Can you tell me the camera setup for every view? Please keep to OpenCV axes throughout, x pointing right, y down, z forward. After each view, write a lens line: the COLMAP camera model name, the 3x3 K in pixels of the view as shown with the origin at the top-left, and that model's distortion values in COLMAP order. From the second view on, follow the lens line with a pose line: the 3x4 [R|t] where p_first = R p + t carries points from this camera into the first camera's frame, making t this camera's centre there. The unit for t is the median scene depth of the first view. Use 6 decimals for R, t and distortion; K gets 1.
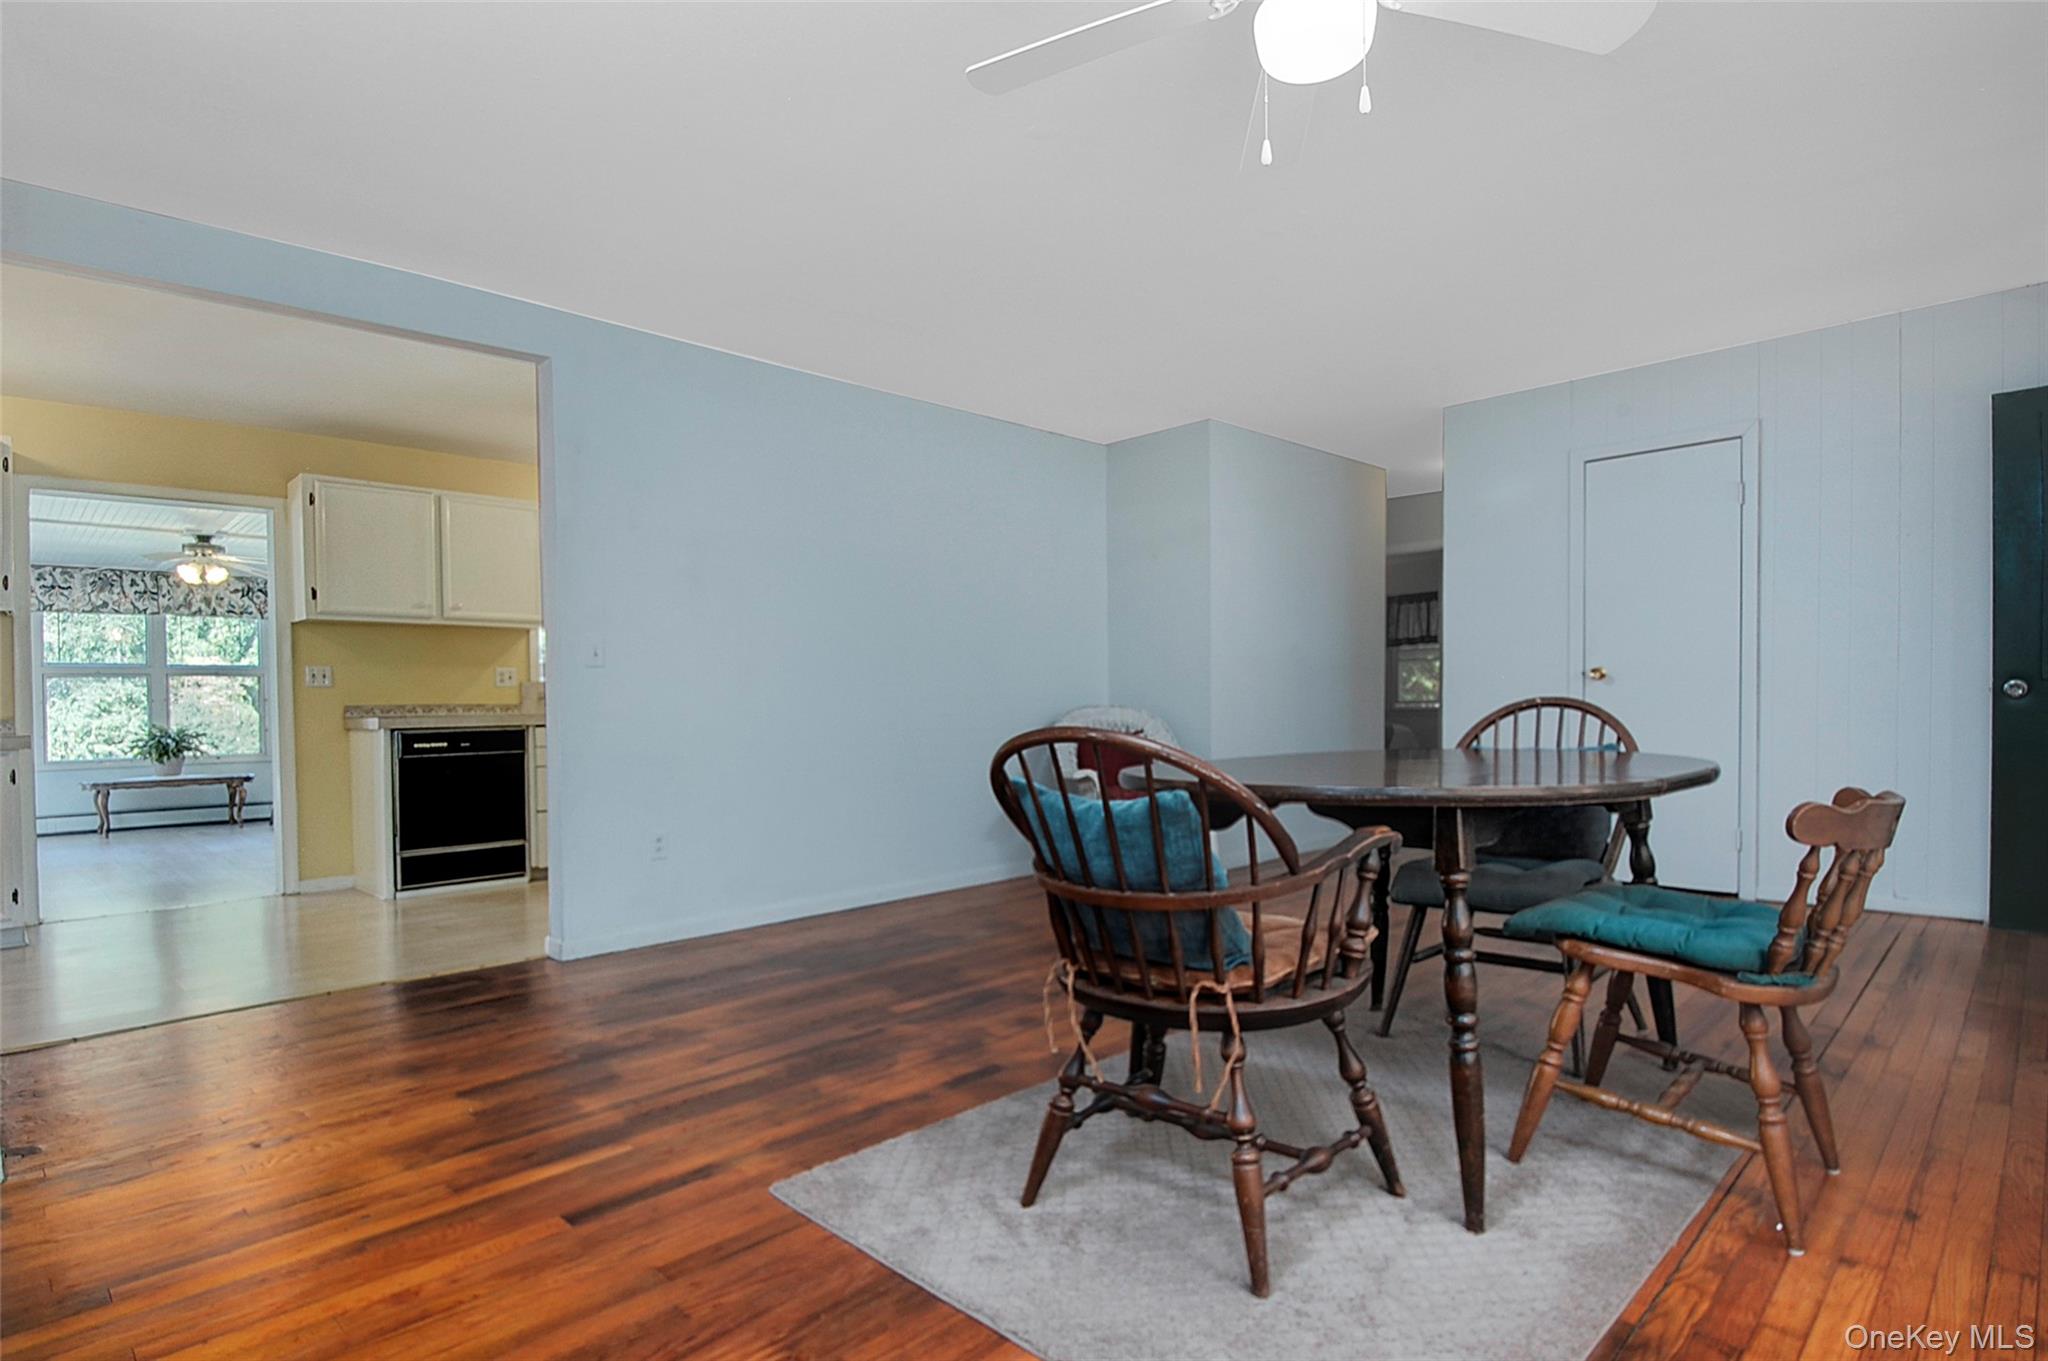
lens RADIAL K [[1041.1, 0, 1083.3], [0, 1041.1, 716.3], [0, 0, 1]] dist [-0.006836, -0.002630]
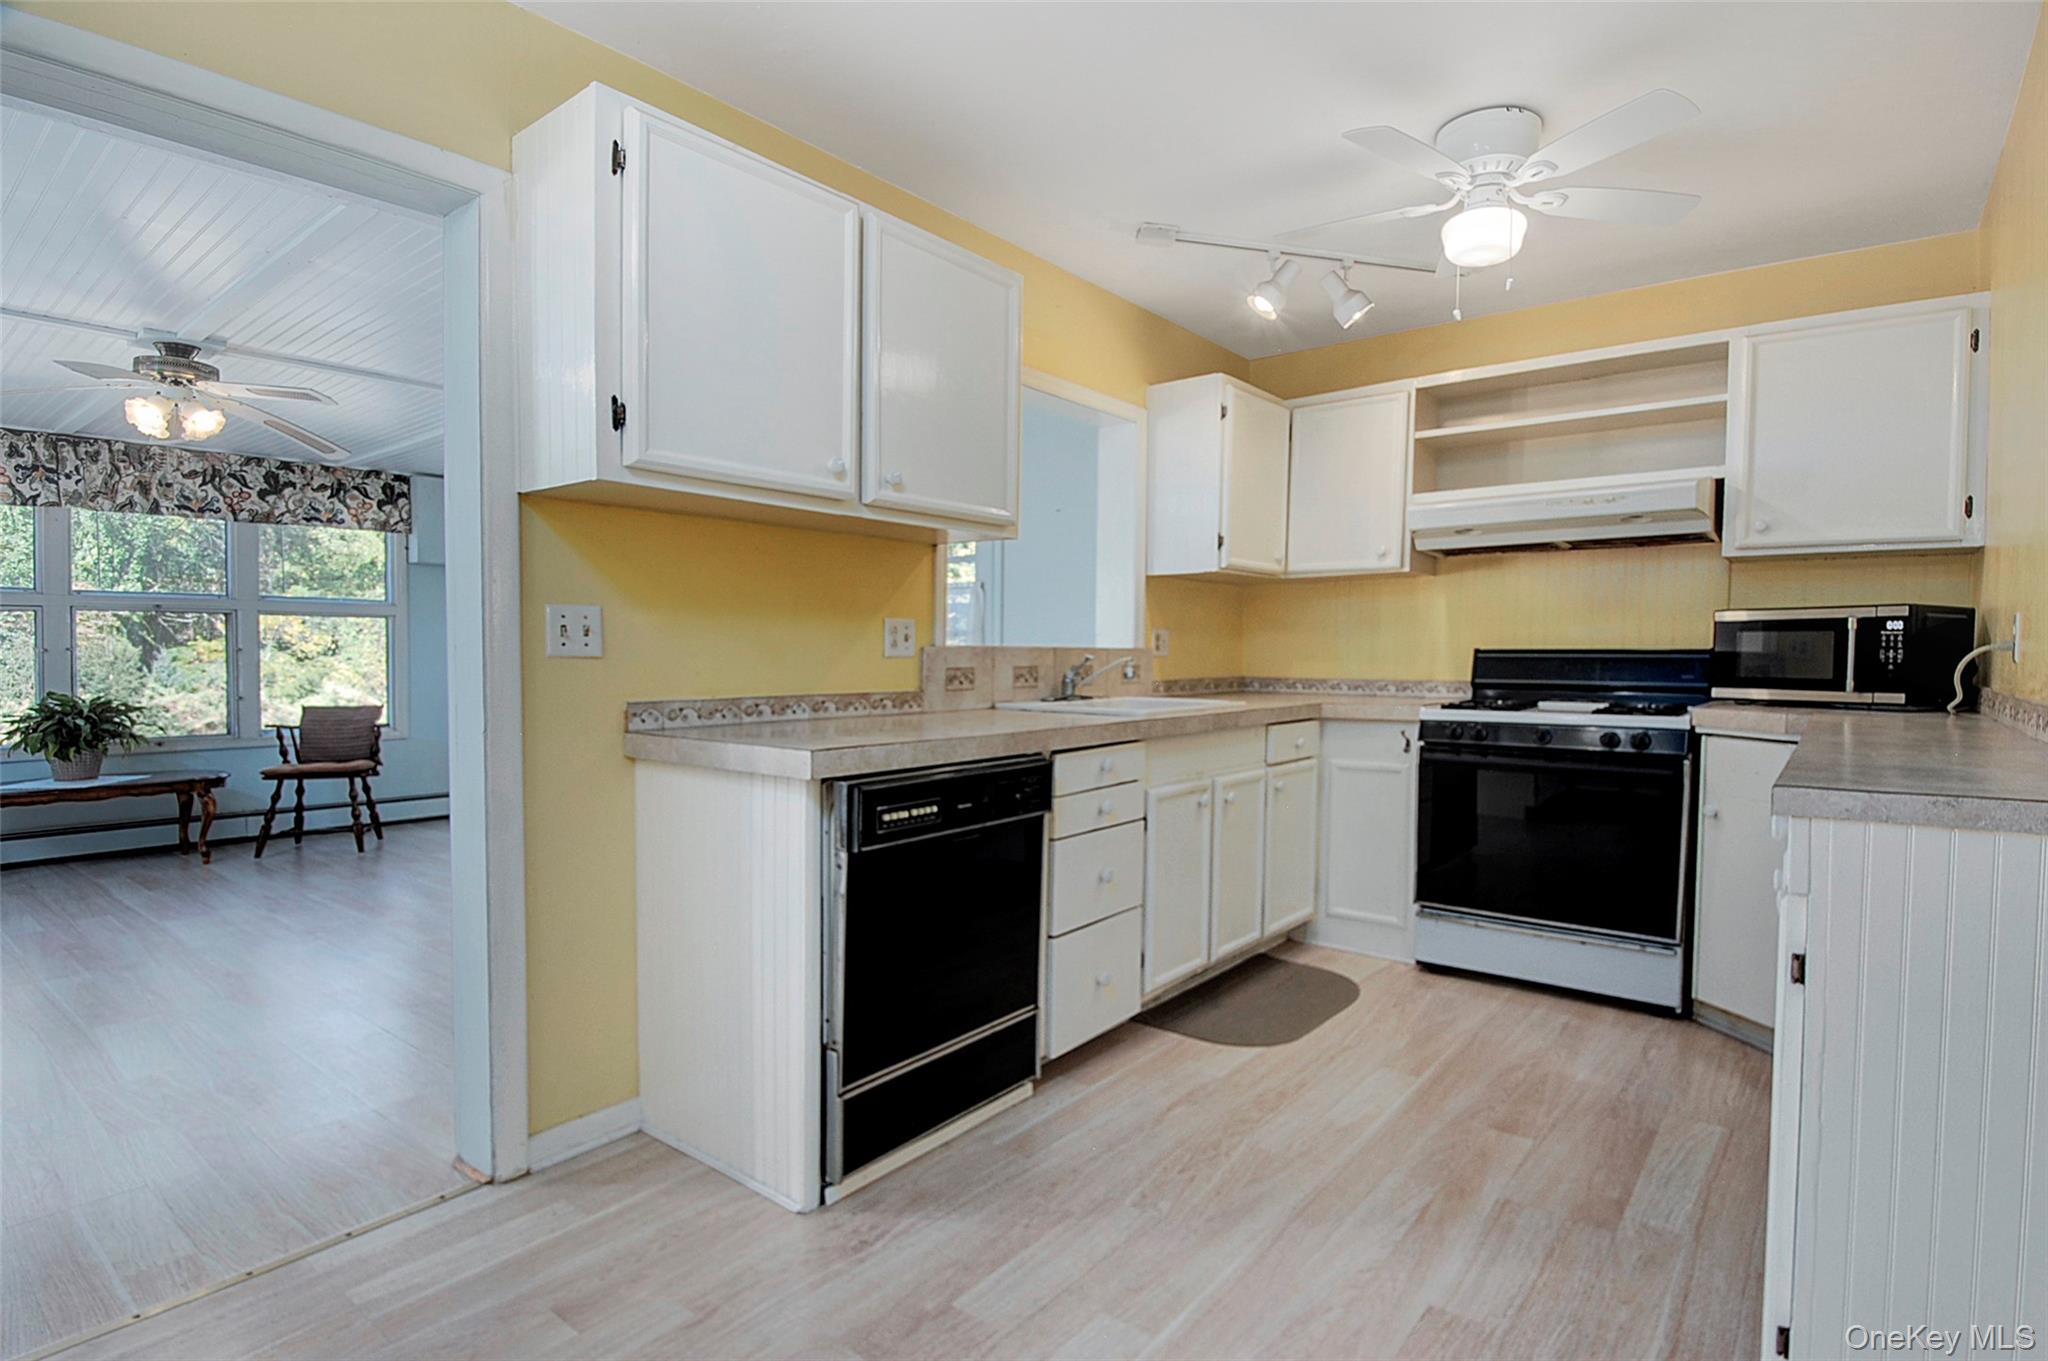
lens RADIAL K [[1041.1, 0, 1157.4], [0, 1041.1, 682.7], [0, 0, 1]] dist [-0.006836, -0.002630]
pose [[0.993565, 0.014995, 0.112269, -0.339250], [-0.016874, 0.999733, 0.015801, -0.017656], [-0.112002, -0.017594, 0.993552, 0.347677]]
